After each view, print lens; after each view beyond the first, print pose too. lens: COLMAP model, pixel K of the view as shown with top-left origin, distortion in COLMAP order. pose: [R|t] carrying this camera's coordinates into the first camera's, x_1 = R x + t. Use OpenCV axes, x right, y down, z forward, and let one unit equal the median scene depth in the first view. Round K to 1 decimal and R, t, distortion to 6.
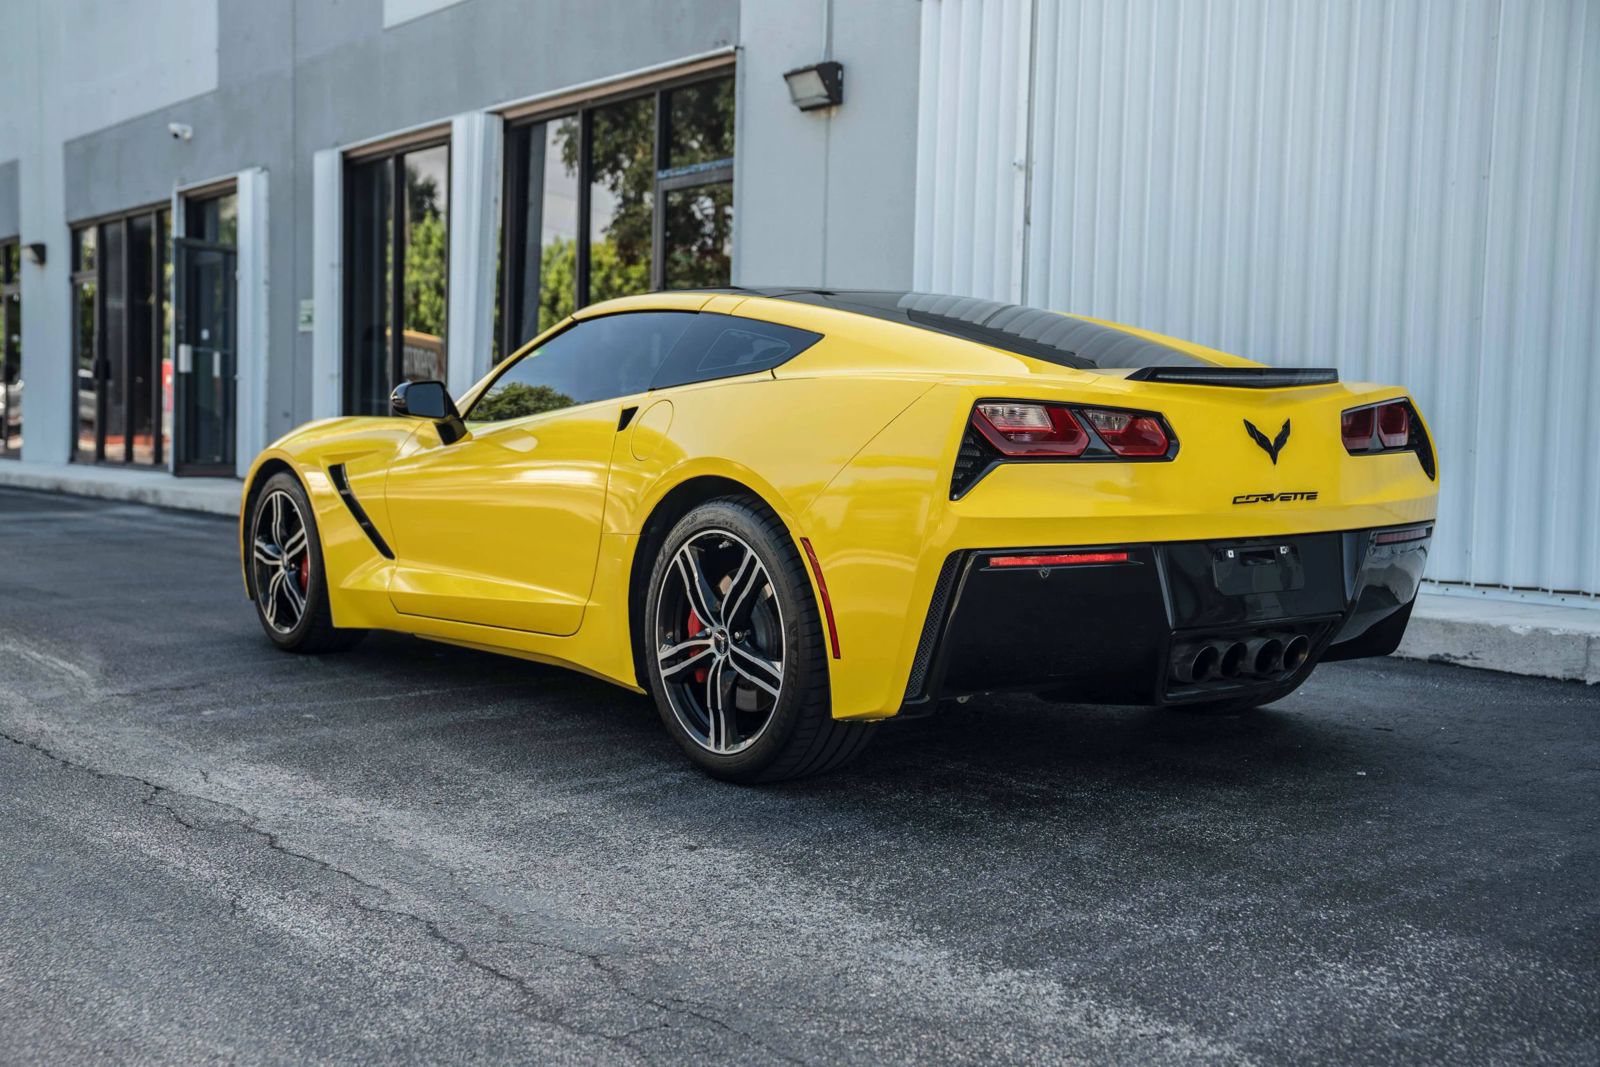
lens RADIAL K [[1719.6, 0, 769.3], [0, 1719.6, 521.0], [0, 0, 1]] dist [0.065444, 0.000000]
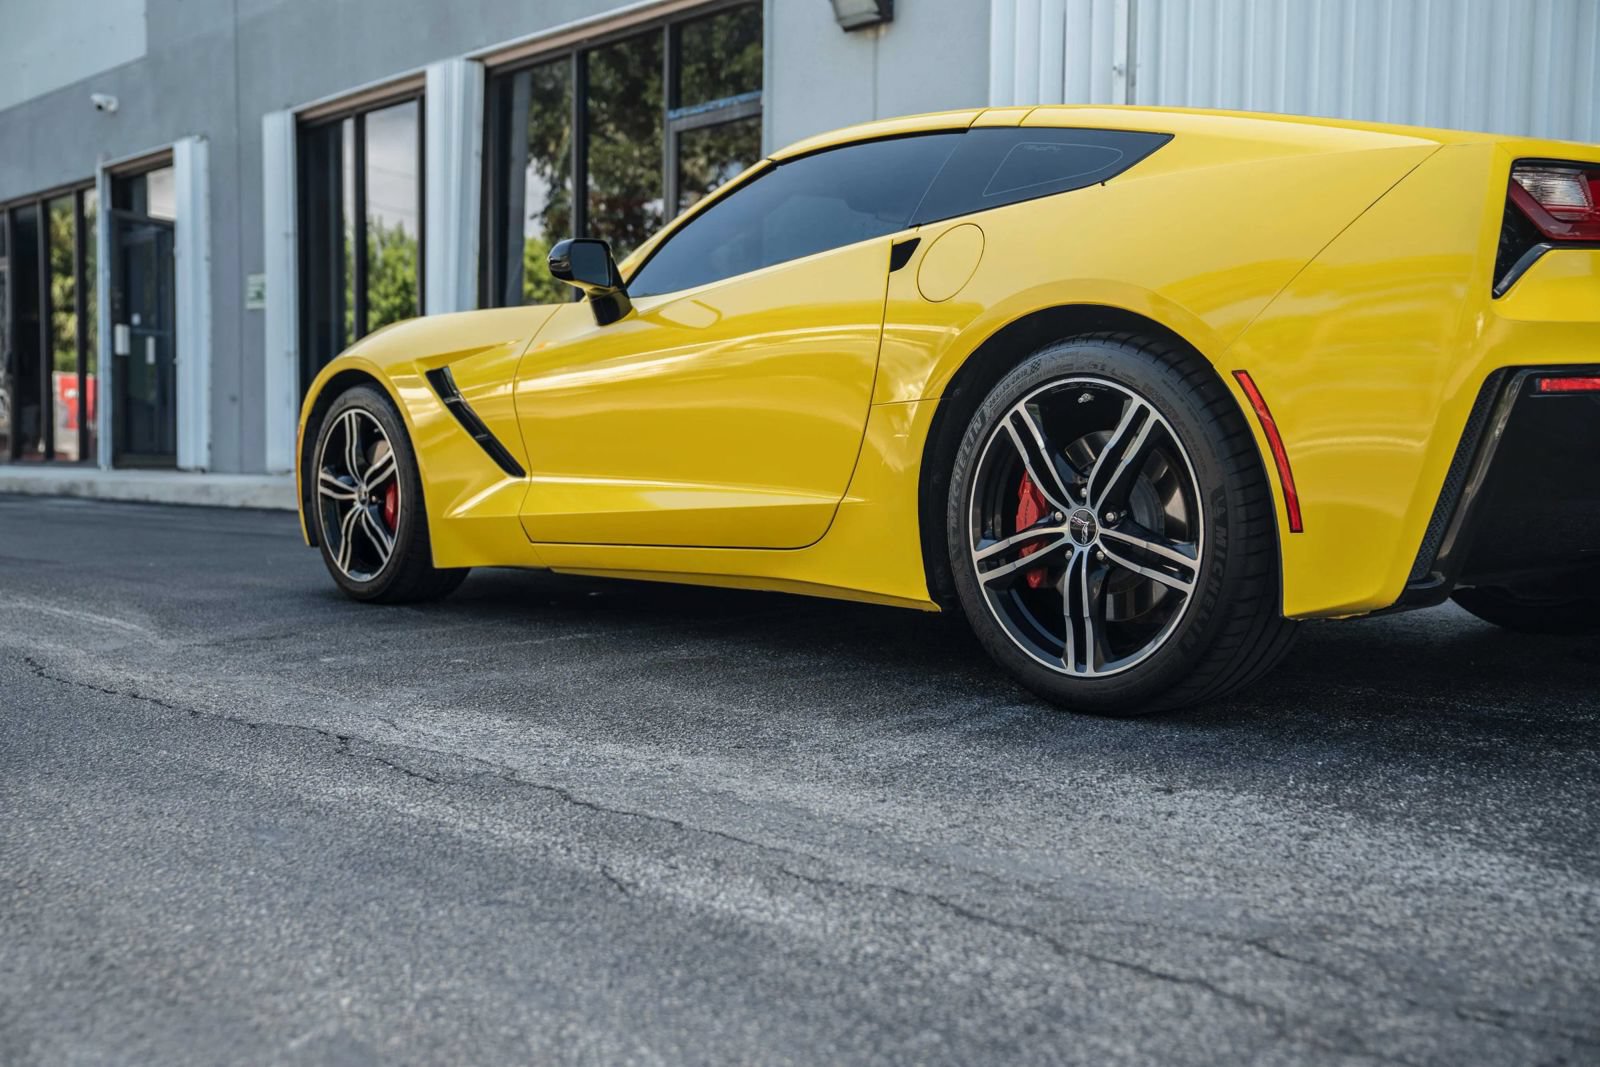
lens RADIAL K [[1719.6, 0, 792.6], [0, 1719.6, 497.5], [0, 0, 1]] dist [0.065444, 0.000000]
pose [[0.997664, -0.018584, 0.065732, -0.134308], [0.019825, 0.999636, -0.018276, 0.045252], [-0.065368, 0.019536, 0.997670, 0.173441]]
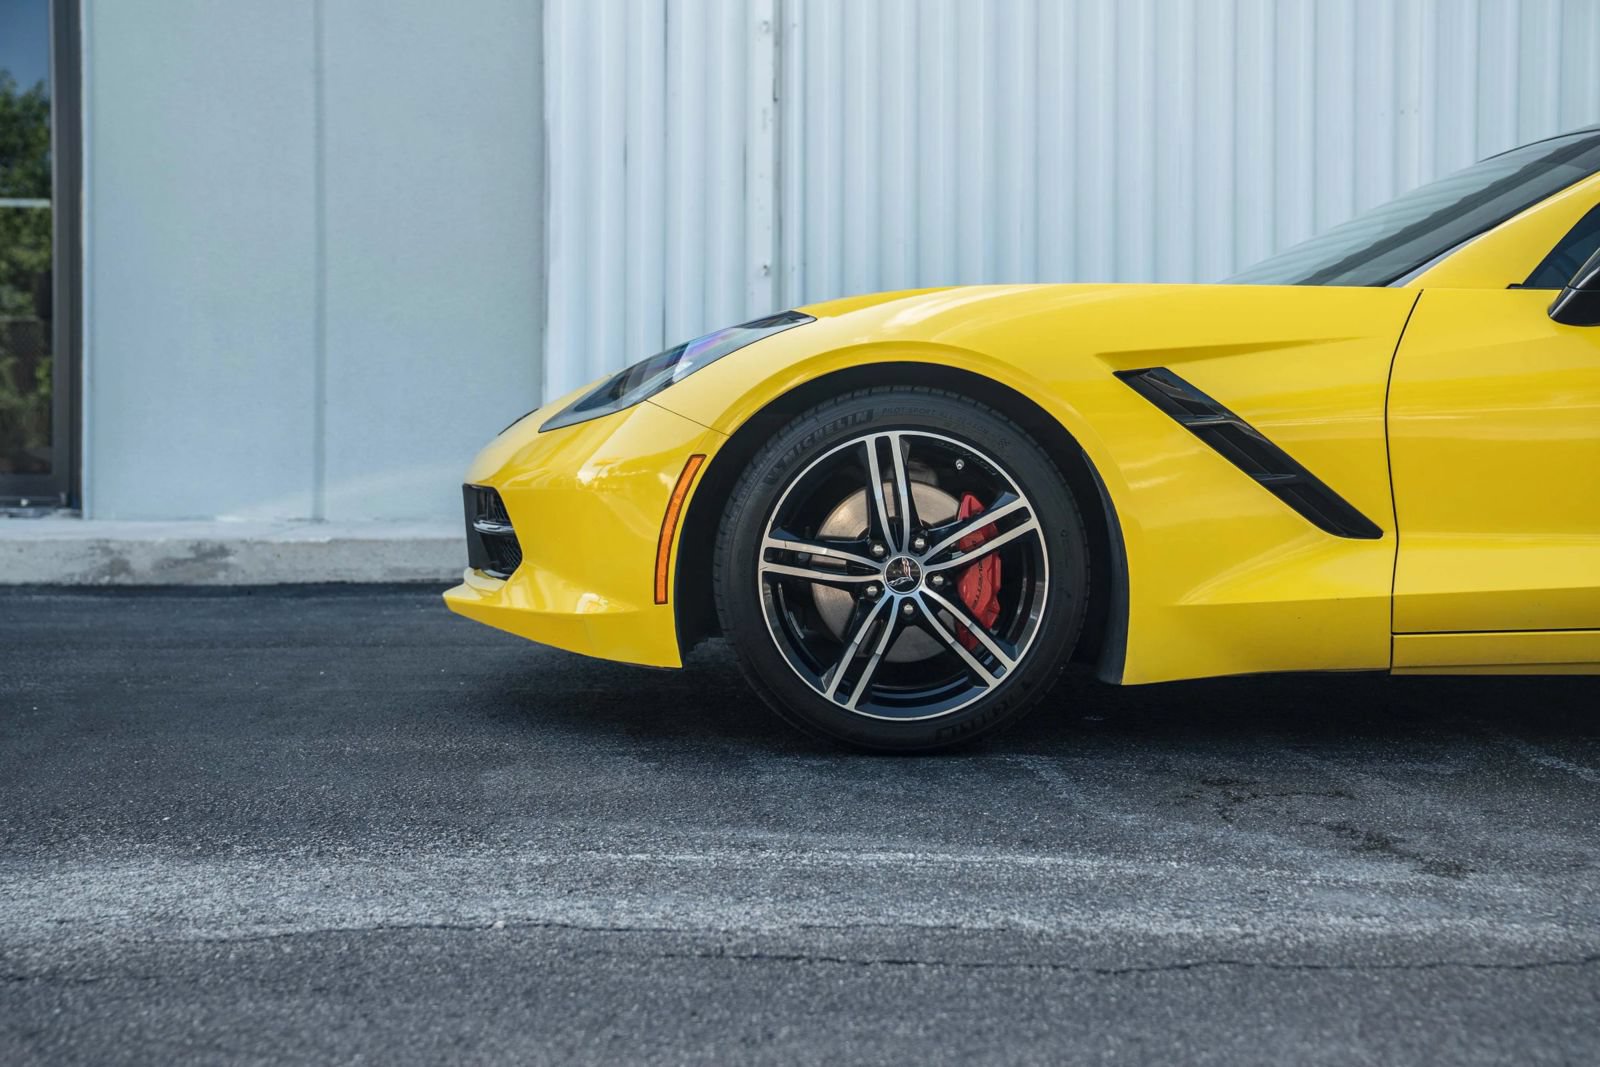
lens RADIAL K [[1719.6, 0, 856.7], [0, 1719.6, 504.9], [0, 0, 1]] dist [0.065444, 0.000000]
pose [[0.588305, -0.010445, 0.808572, -0.700109], [0.047255, 0.998652, -0.021482, 0.014462], [-0.807257, 0.050847, 0.588005, 0.745008]]
